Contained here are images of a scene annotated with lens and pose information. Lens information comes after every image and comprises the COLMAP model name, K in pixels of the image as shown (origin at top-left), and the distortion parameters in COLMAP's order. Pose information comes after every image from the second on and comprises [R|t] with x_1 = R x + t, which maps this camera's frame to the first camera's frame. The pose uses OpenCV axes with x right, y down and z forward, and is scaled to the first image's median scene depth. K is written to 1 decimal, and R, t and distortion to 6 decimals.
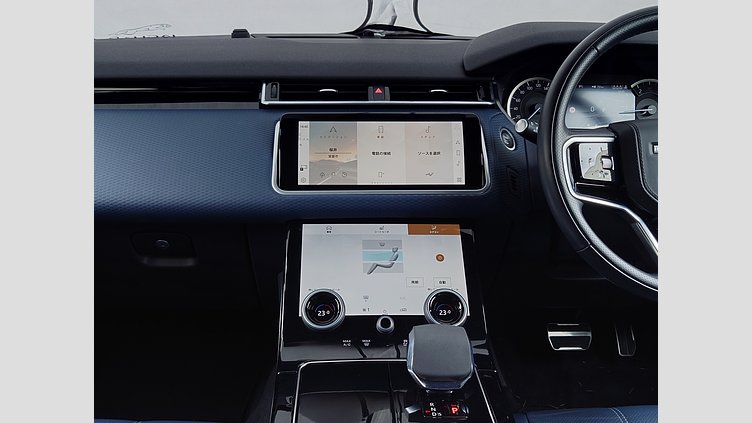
lens RADIAL K [[619.8, 0, 374.2], [0, 619.8, 218.8], [0, 0, 1]] dist [0.011188, -0.001977]
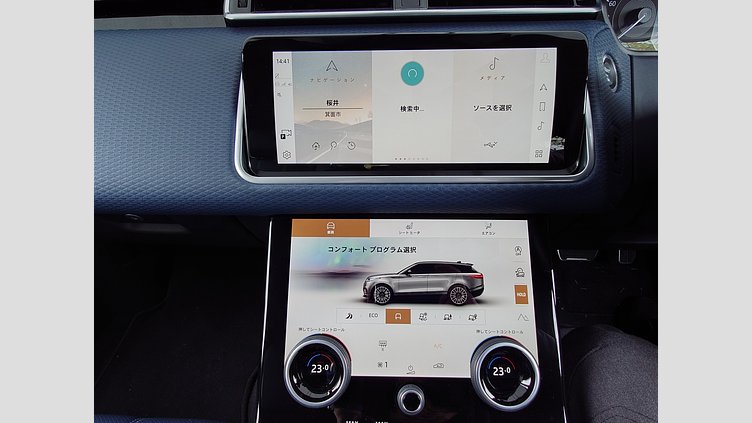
lens RADIAL K [[346.9, 0, 375.2], [0, 346.9, 209.0], [0, 0, 1]] dist [-0.000284, 0.000165]
pose [[0.997171, 0.021845, -0.071921, 0.001943], [0.003523, 0.942199, 0.335035, -0.127019], [0.075083, -0.334340, 0.939457, 0.649559]]
